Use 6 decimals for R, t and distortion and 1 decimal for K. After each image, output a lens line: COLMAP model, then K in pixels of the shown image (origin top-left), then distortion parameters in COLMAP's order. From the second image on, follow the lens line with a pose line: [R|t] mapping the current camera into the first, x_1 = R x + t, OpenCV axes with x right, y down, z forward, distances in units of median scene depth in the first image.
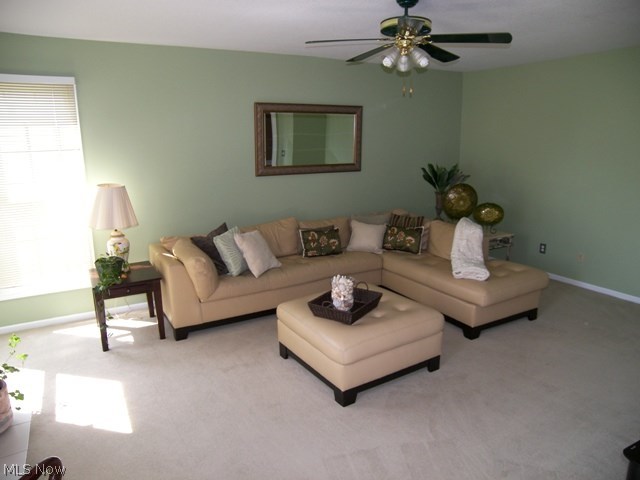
lens RADIAL K [[457.7, 0, 320.0], [0, 457.7, 240.0], [0, 0, 1]] dist [-0.043035, 0.002122]
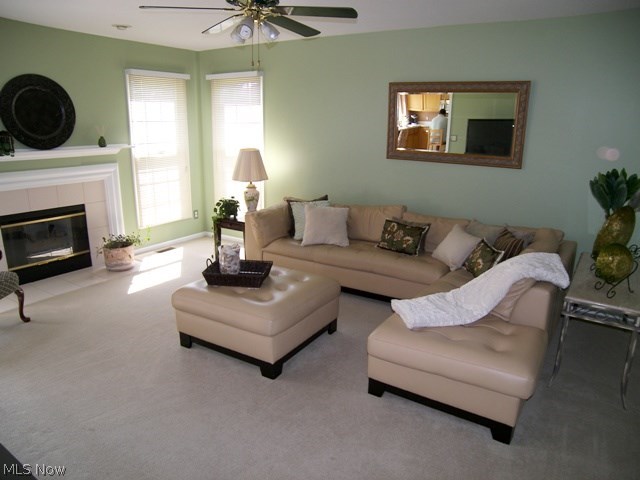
lens RADIAL K [[463.8, 0, 301.6], [0, 463.8, 242.4], [0, 0, 1]] dist [-0.096904, 0.141116]
pose [[0.455718, 0.254945, -0.852833, 0.706540], [-0.210497, 0.961797, 0.175038, -0.105290], [0.864877, 0.099751, 0.491973, 0.383384]]
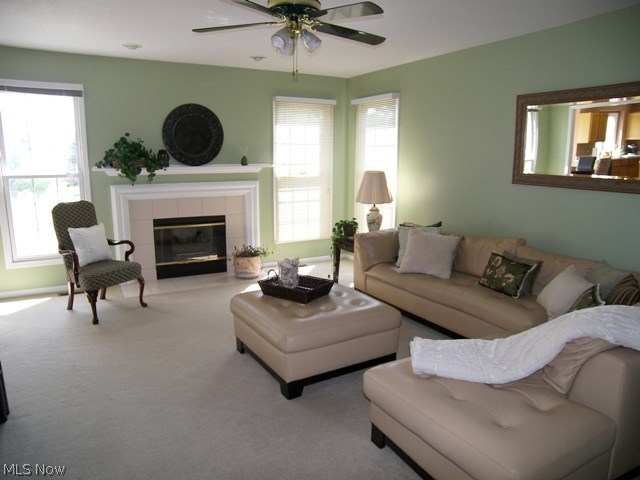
lens RADIAL K [[457.7, 0, 320.0], [0, 457.7, 240.0], [0, 0, 1]] dist [-0.043035, 0.002122]
pose [[0.017228, 0.208245, -0.977925, 0.732151], [-0.225836, 0.953605, 0.199088, -0.131728], [0.974013, 0.217421, 0.063458, 0.648661]]
